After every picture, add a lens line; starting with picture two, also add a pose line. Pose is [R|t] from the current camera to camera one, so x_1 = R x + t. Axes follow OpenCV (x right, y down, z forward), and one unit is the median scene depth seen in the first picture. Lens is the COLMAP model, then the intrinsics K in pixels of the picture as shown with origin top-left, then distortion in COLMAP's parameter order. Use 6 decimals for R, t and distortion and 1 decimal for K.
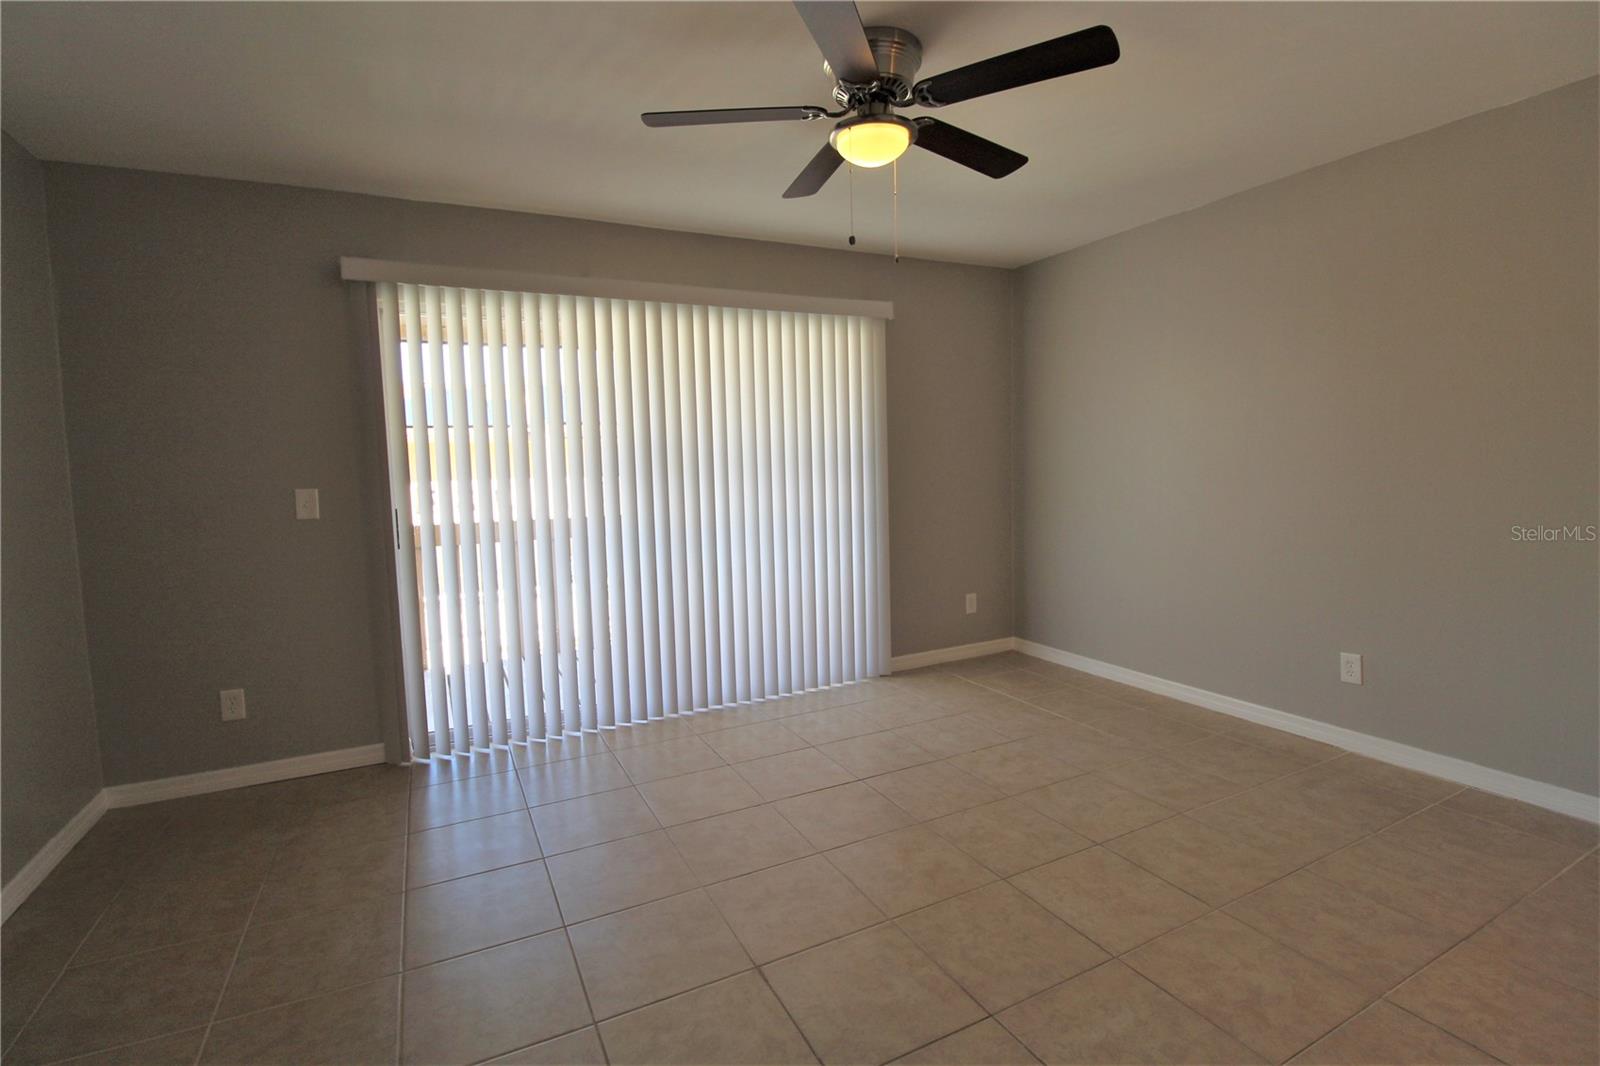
lens RADIAL K [[741.6, 0, 799.9], [0, 741.6, 530.0], [0, 0, 1]] dist [-0.011357, -0.008482]
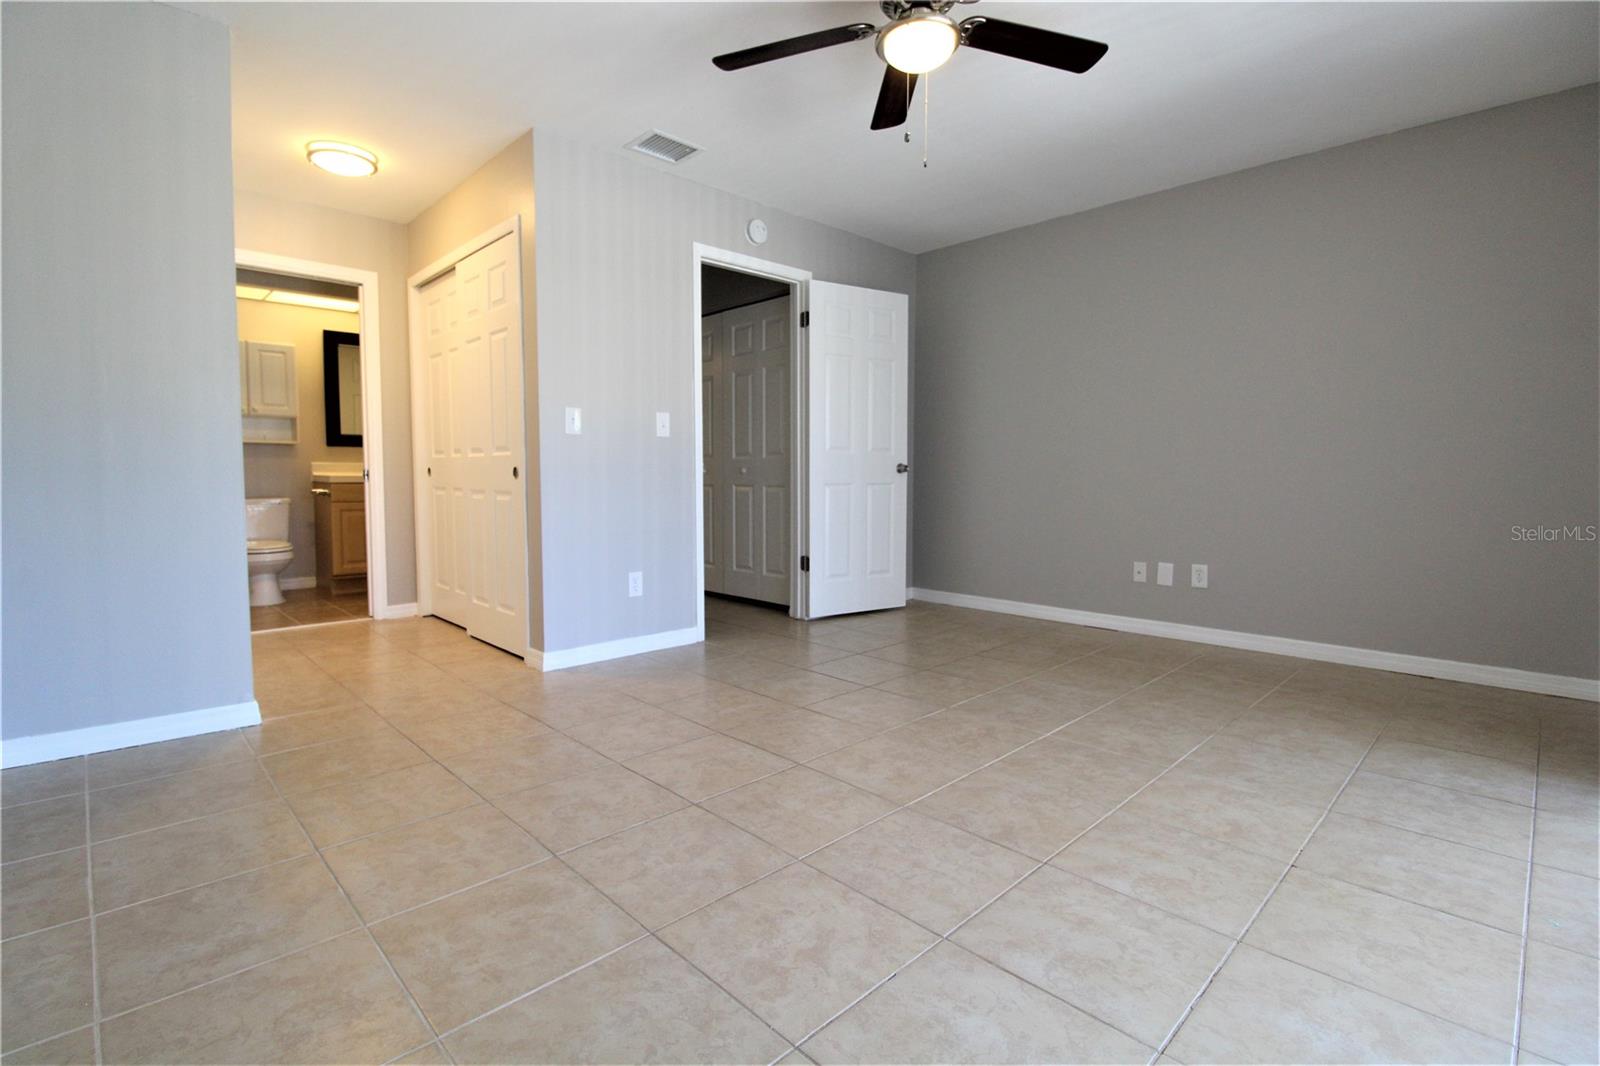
lens RADIAL K [[741.6, 0, 798.7], [0, 741.6, 523.8], [0, 0, 1]] dist [-0.011357, -0.008482]
pose [[-0.953416, 0.044975, -0.298288, 0.500588], [-0.004854, 0.986408, 0.164240, -0.027376], [0.301621, 0.158037, -0.940239, 1.681367]]
